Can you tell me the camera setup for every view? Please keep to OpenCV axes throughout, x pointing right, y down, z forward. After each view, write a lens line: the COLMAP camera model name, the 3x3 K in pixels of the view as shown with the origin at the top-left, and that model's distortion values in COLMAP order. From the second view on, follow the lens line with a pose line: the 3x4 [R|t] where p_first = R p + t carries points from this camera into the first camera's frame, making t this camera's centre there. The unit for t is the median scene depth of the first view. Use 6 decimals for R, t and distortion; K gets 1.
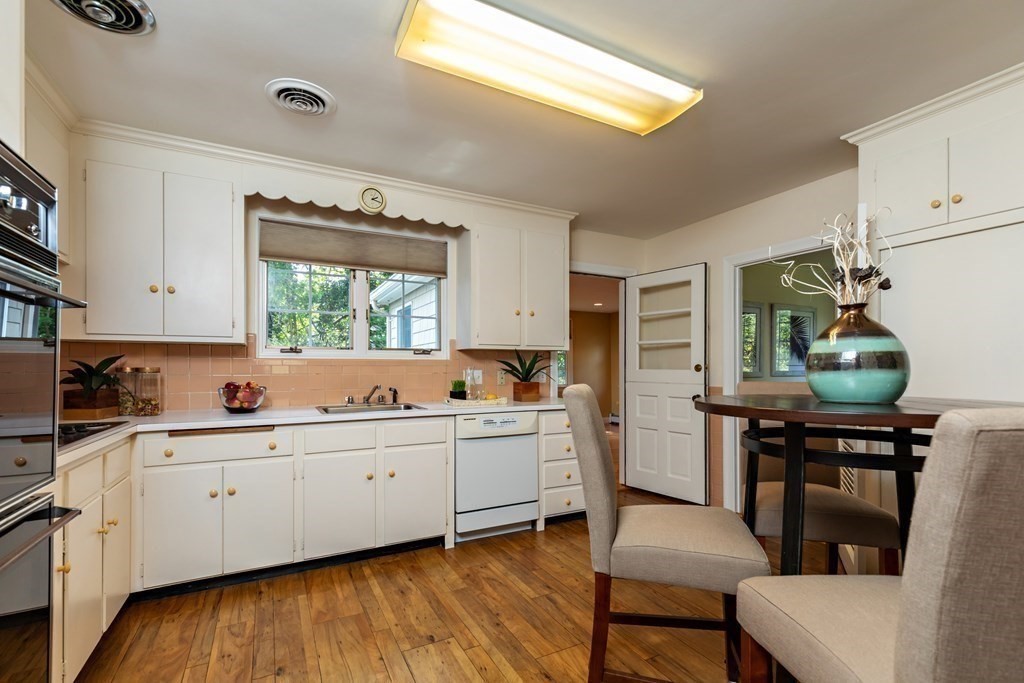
lens RADIAL K [[455.3, 0, 511.4], [0, 455.3, 362.1], [0, 0, 1]] dist [0.000514, 0.000107]
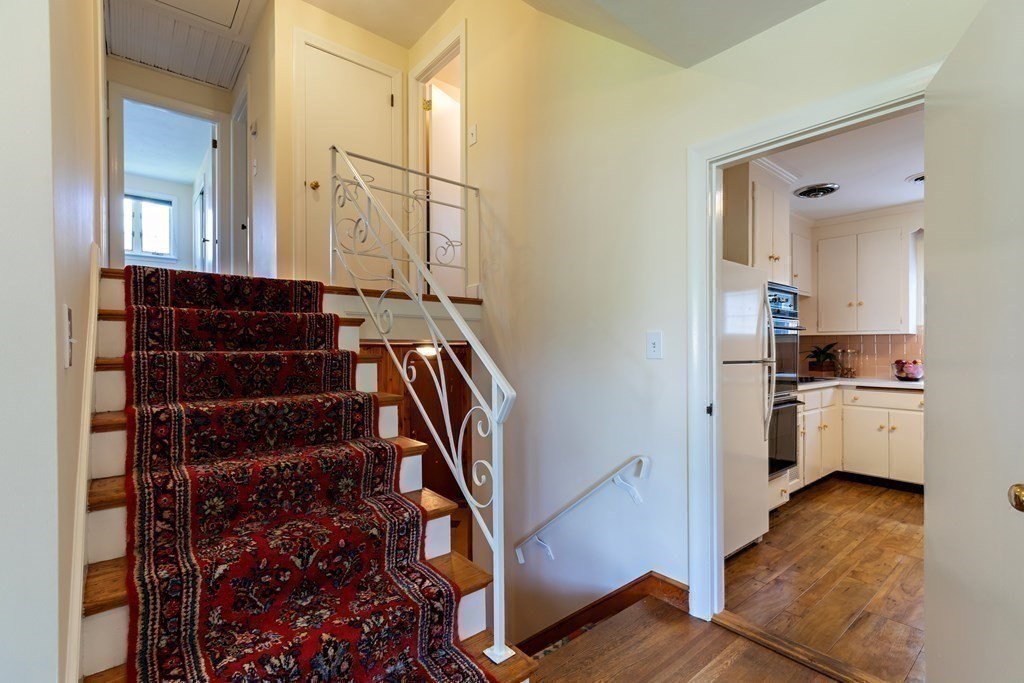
lens RADIAL K [[470.2, 0, 525.9], [0, 470.2, 344.2], [0, 0, 1]] dist [-0.001513, -0.000333]
pose [[0.221570, 0.000882, -0.975144, 0.657824], [0.006760, 0.999974, 0.002441, -0.021182], [0.975121, -0.007133, 0.221558, -0.577855]]
